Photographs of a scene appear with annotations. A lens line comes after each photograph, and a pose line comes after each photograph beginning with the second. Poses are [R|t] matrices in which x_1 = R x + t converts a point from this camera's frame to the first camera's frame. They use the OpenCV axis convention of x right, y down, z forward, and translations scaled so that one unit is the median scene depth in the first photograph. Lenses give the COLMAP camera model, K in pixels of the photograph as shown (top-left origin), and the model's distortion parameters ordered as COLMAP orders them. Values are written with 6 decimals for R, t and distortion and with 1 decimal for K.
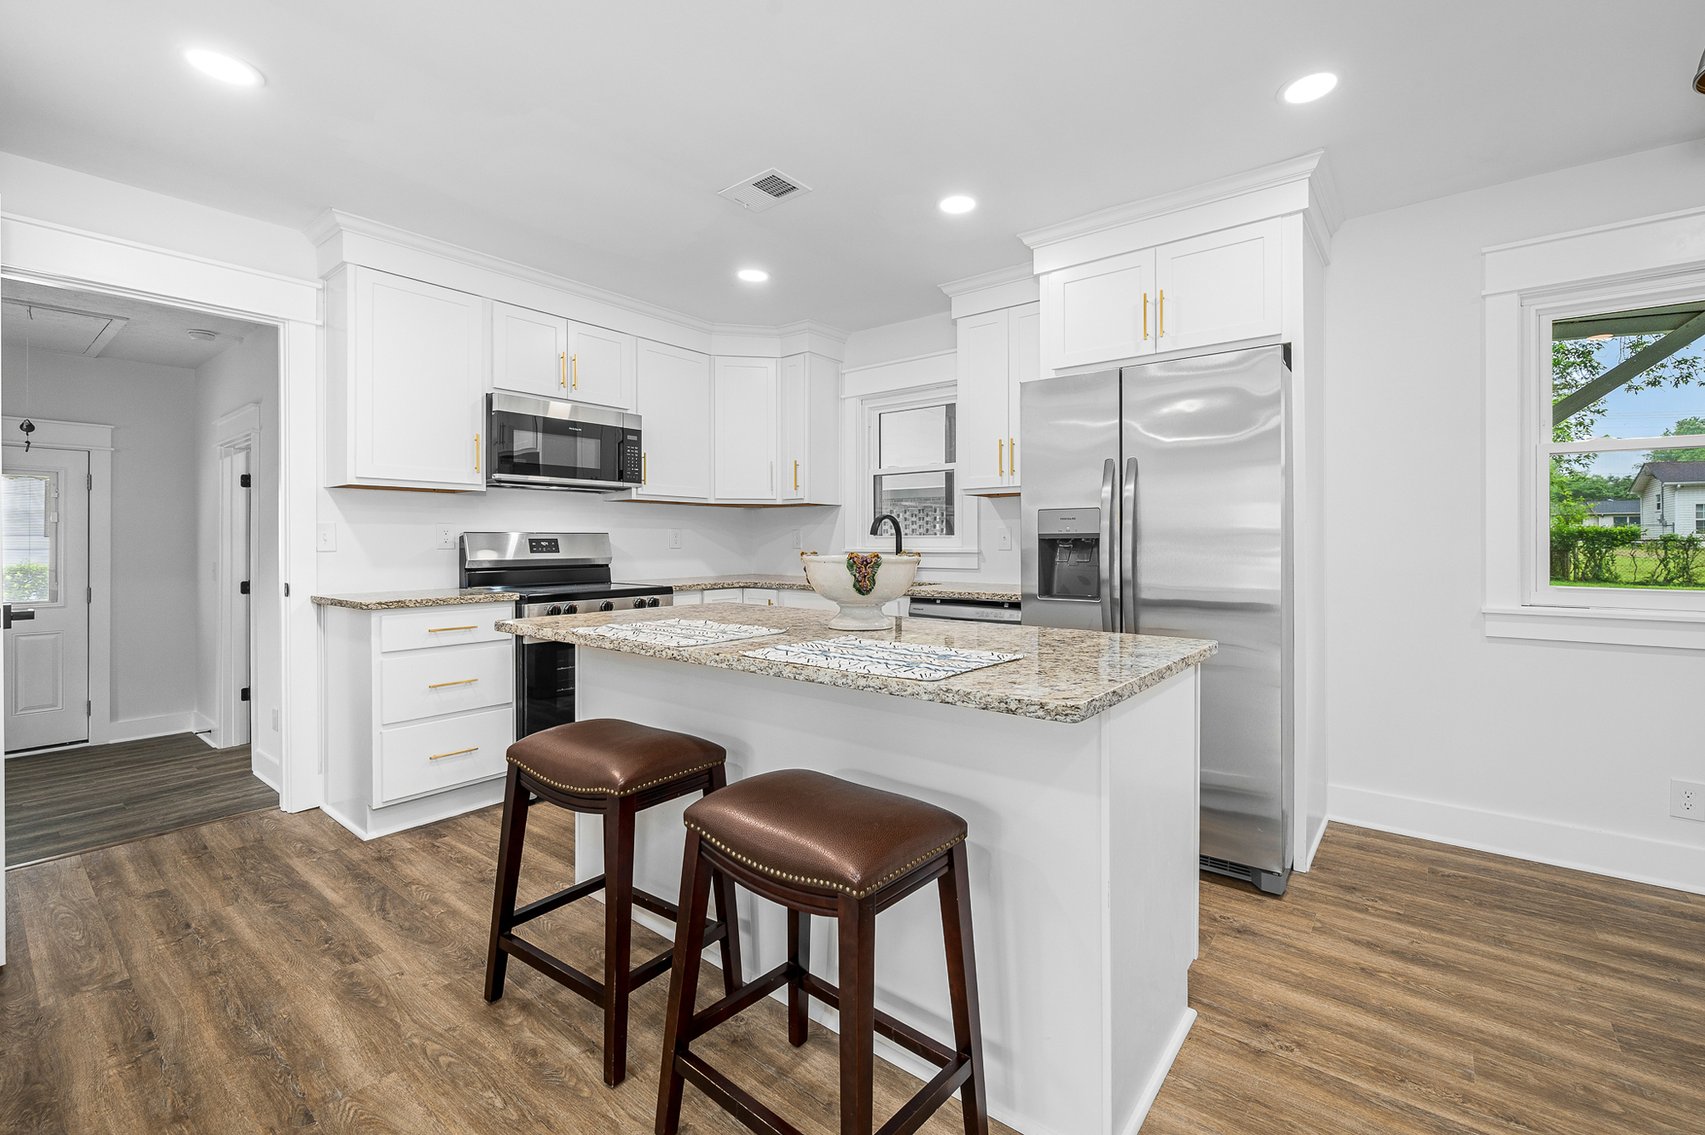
lens RADIAL K [[716.5, 0, 894.6], [0, 716.5, 538.9], [0, 0, 1]] dist [-0.004091, 0.000343]
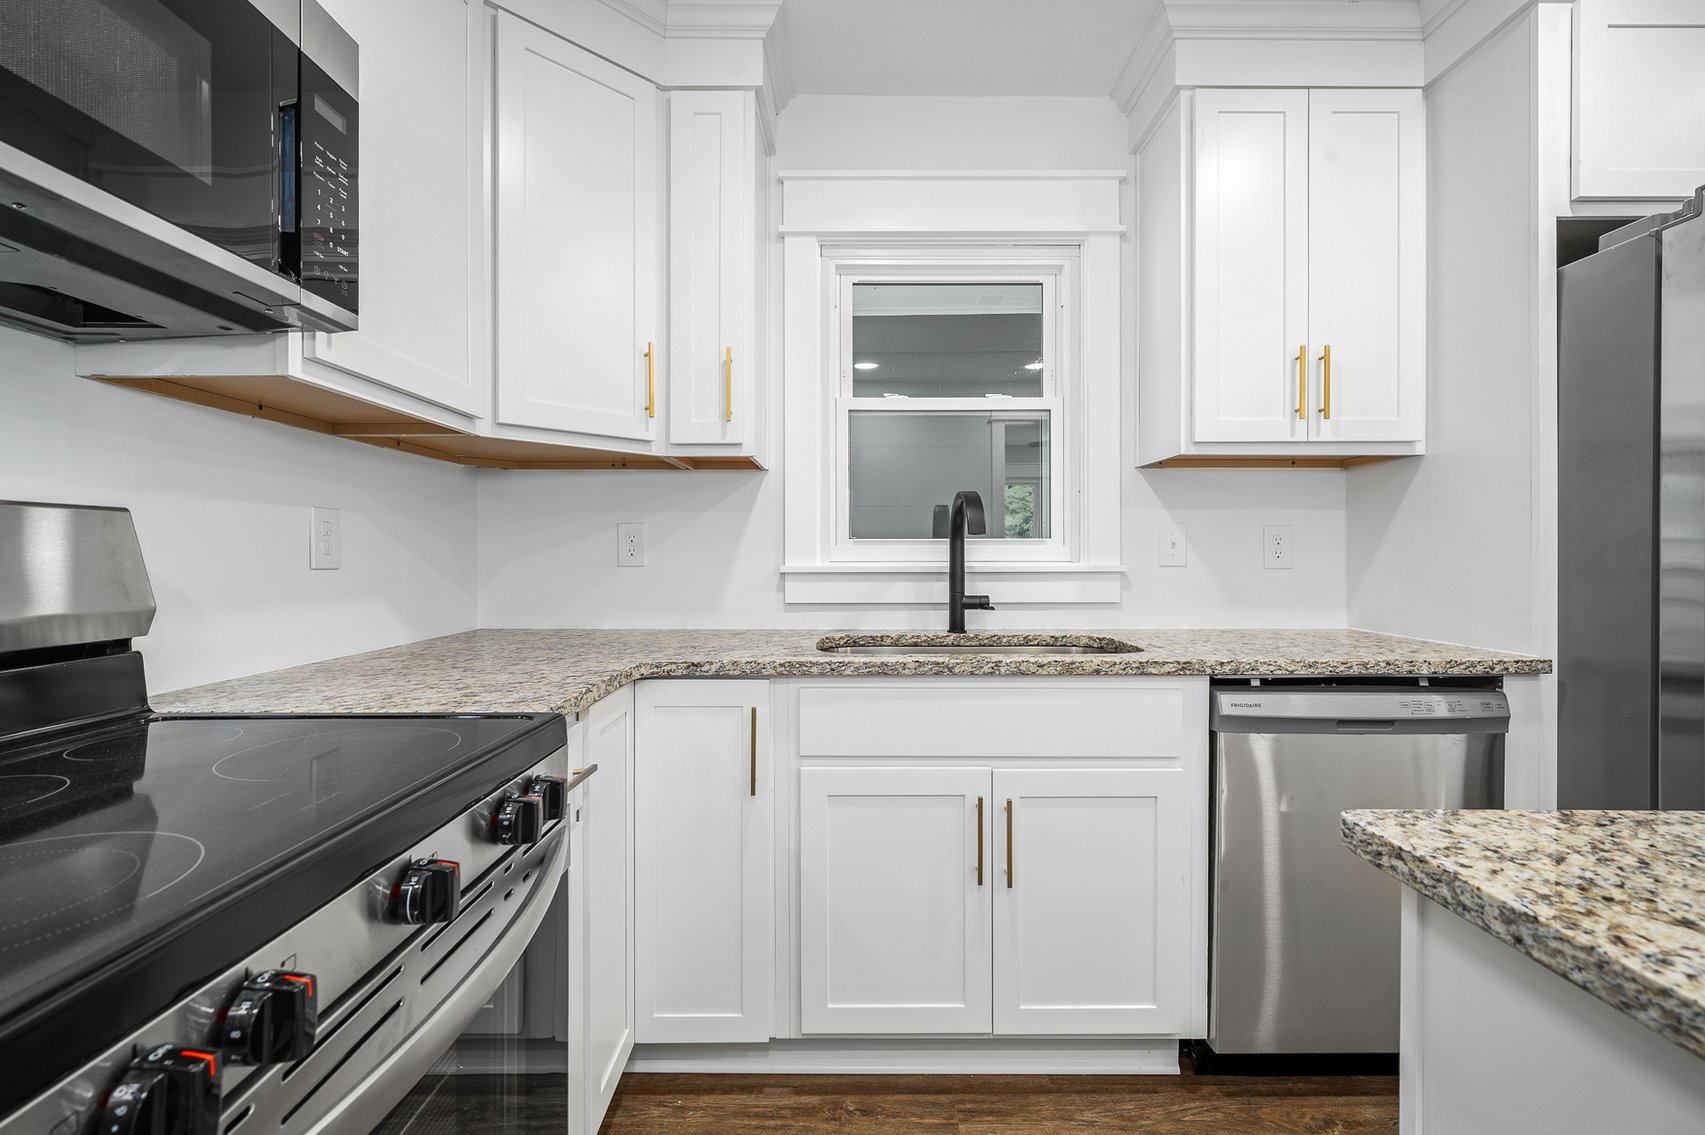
lens RADIAL K [[755.5, 0, 846.8], [0, 755.5, 561.4], [0, 0, 1]] dist [-0.000544, -0.000084]
pose [[0.795772, -0.003588, 0.605586, -0.436673], [-0.004668, 0.999916, 0.012058, 0.006530], [-0.605578, -0.012422, 0.795689, 0.788094]]
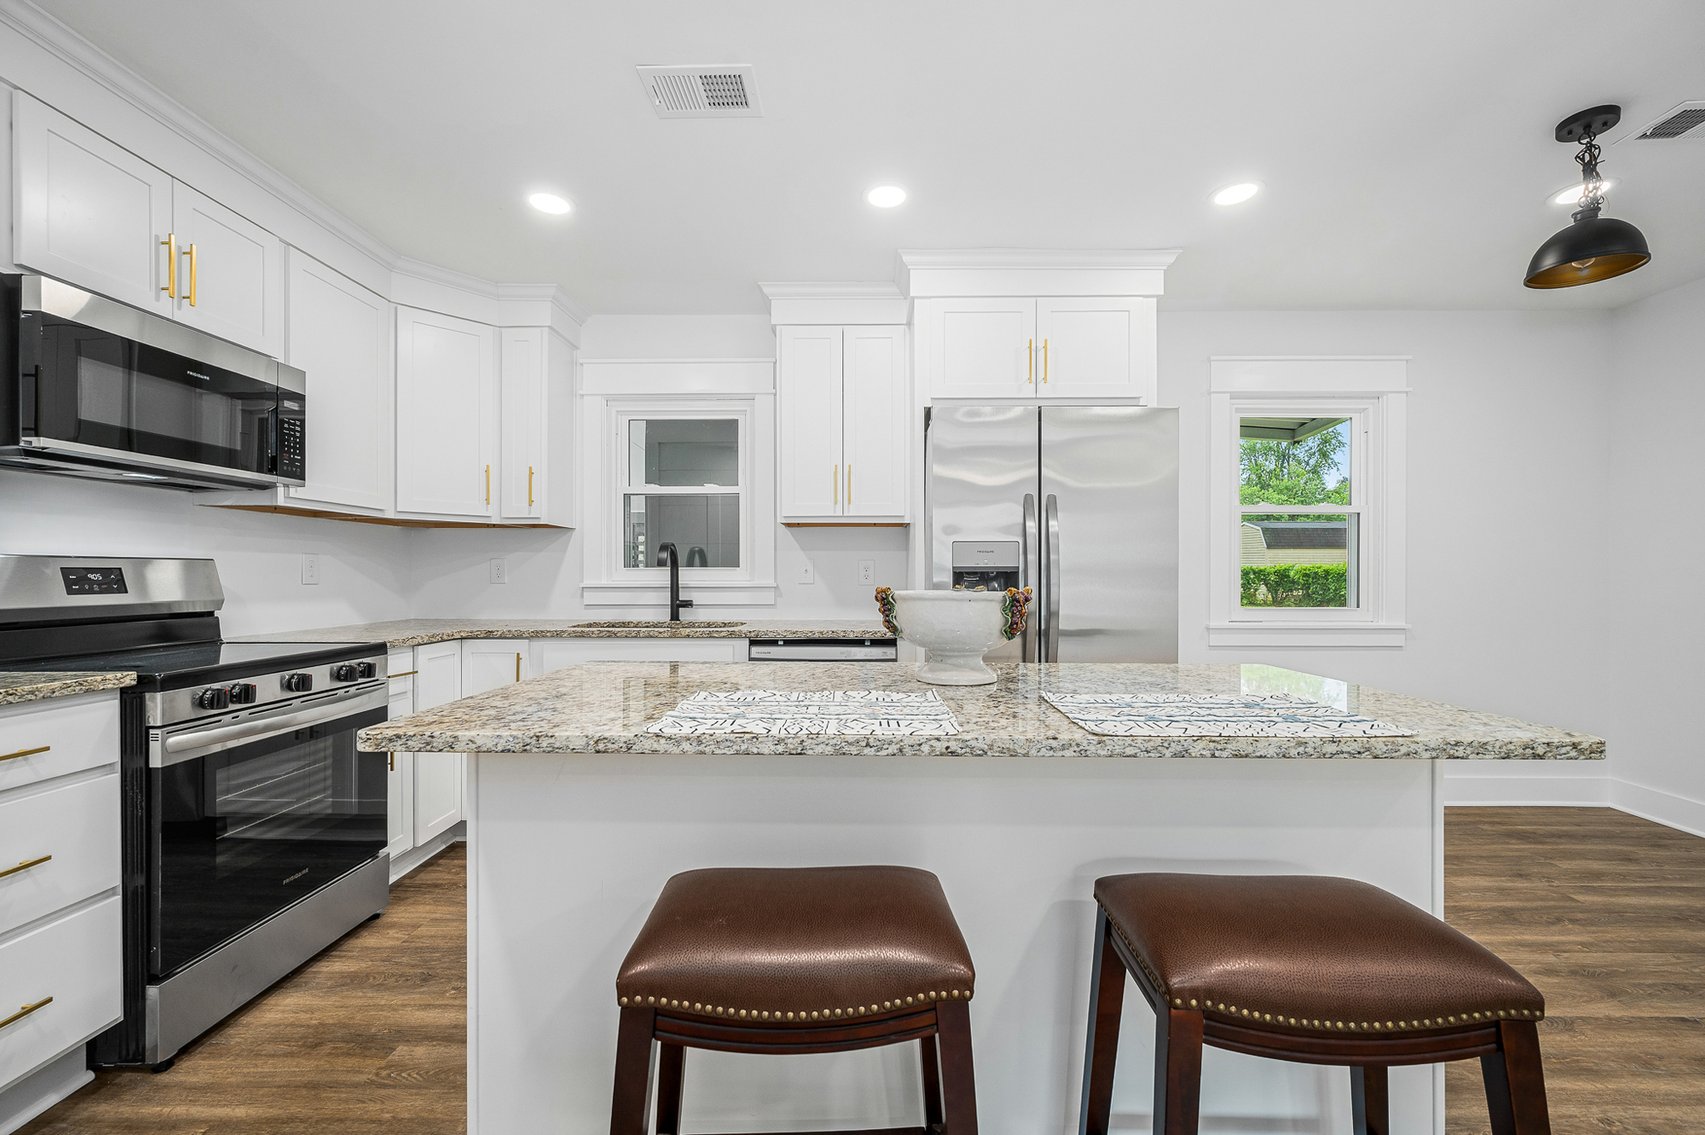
lens RADIAL K [[686.2, 0, 849.7], [0, 686.2, 576.7], [0, 0, 1]] dist [0.000023, -0.000199]
pose [[0.809984, 0.000381, 0.586452, -0.369229], [-0.004061, 0.999979, 0.004959, 0.001747], [-0.586438, -0.006398, 0.809969, 0.271523]]
